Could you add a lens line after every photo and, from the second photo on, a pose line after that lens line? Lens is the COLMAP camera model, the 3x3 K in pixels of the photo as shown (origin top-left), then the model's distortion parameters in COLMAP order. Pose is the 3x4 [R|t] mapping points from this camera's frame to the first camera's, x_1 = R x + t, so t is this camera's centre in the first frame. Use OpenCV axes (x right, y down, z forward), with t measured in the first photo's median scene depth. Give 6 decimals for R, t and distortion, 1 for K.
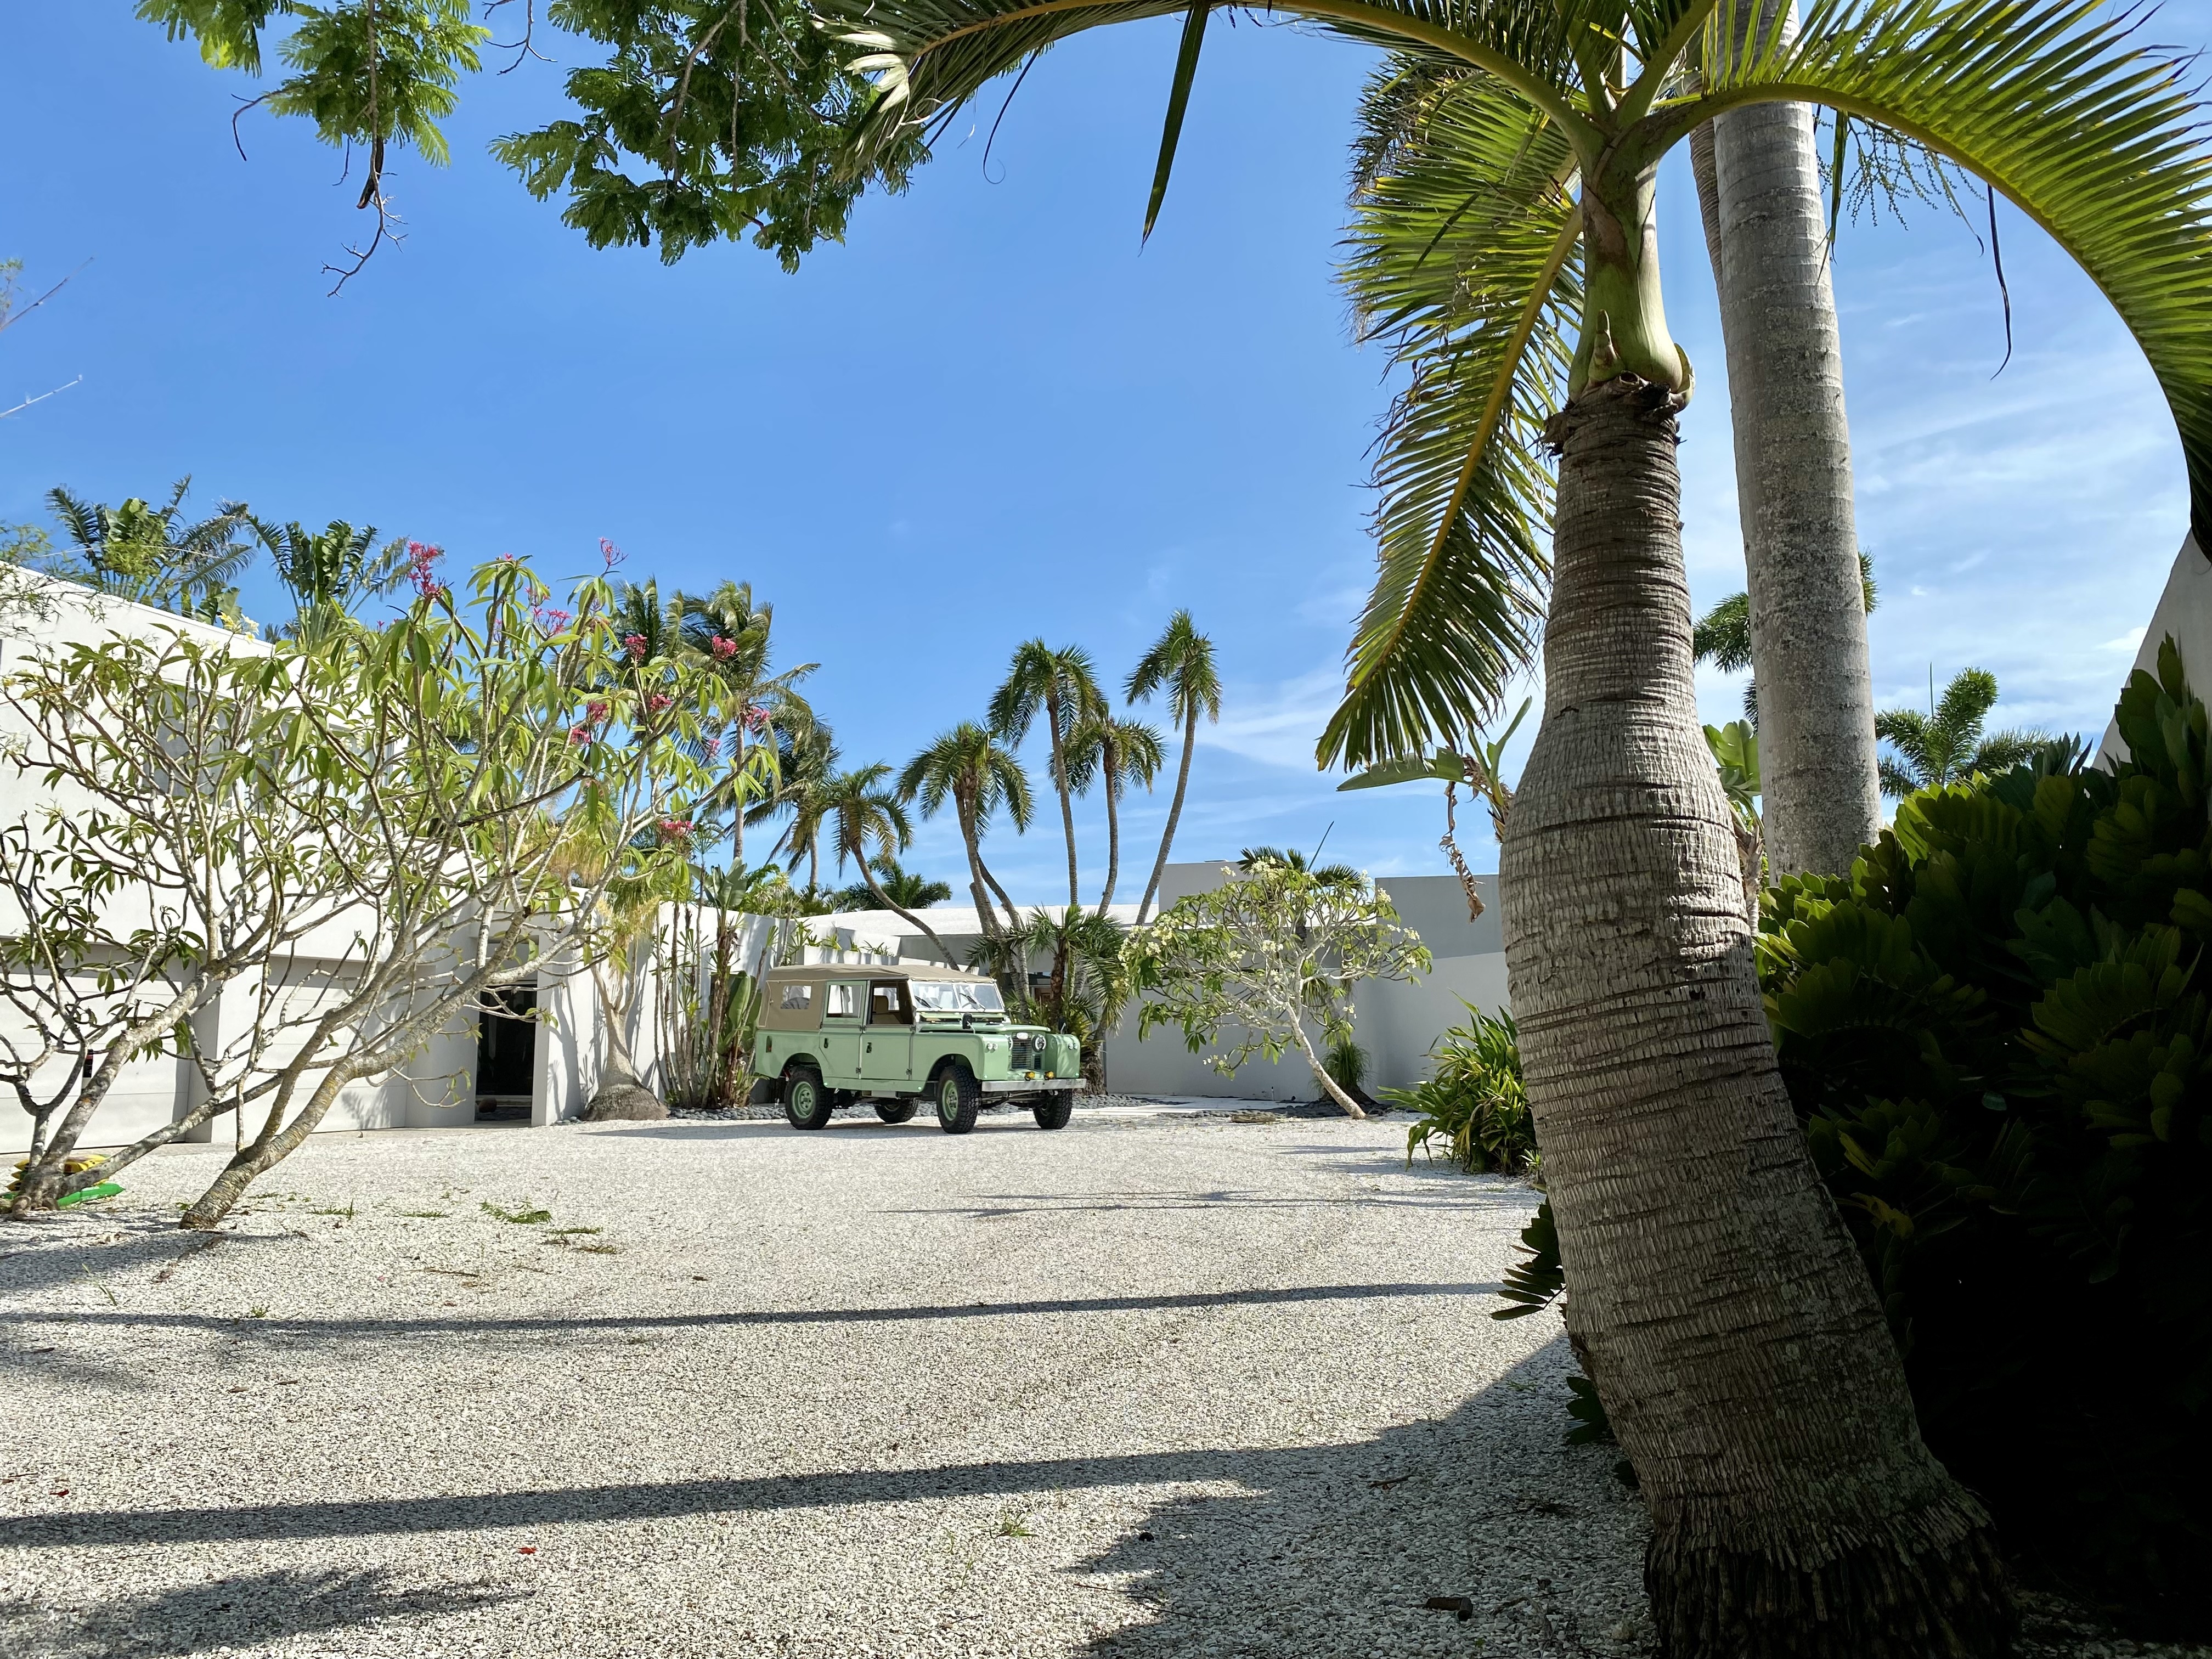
lens RADIAL K [[1691.9, 0, 1105.1], [0, 1691.9, 819.8], [0, 0, 1]] dist [0.022500, -0.021528]
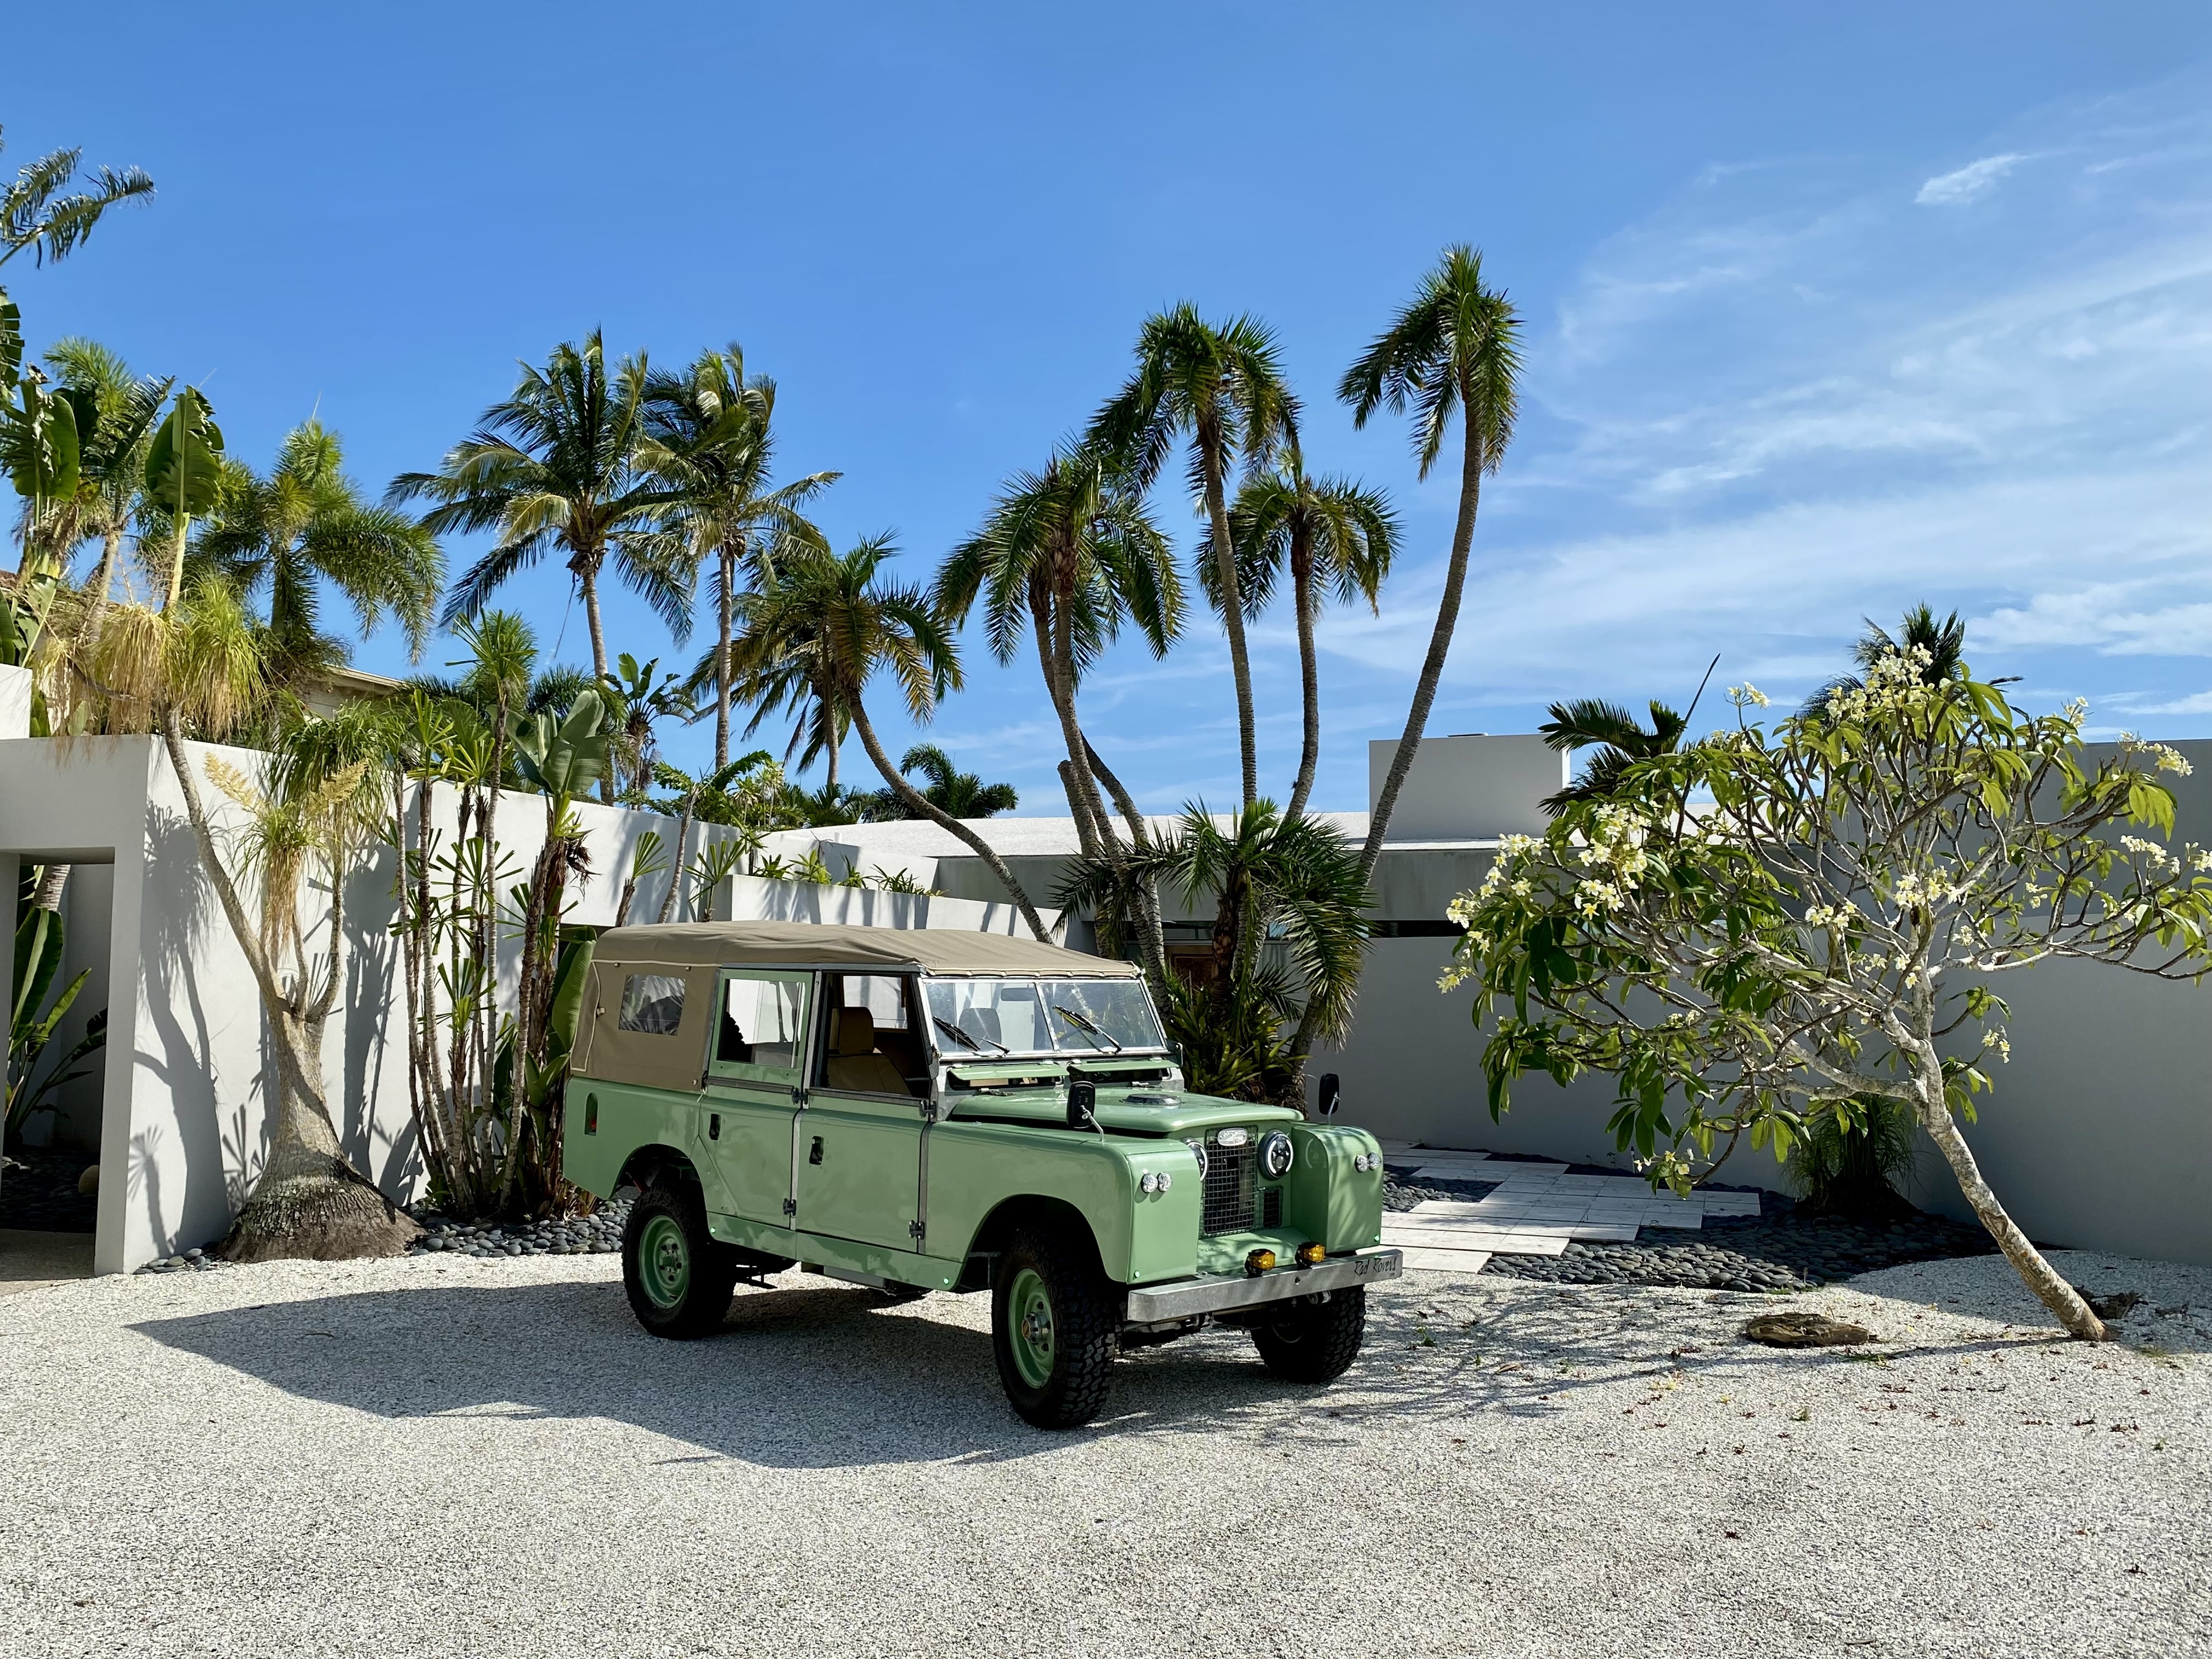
lens RADIAL K [[1870.2, 0, 1072.3], [0, 1870.2, 829.2], [0, 0, 1]] dist [0.052064, -0.074090]
pose [[0.998113, 0.007242, -0.060975, -0.040860], [-0.004030, 0.998606, 0.052631, 0.029125], [0.061271, -0.052286, 0.996751, 0.421470]]
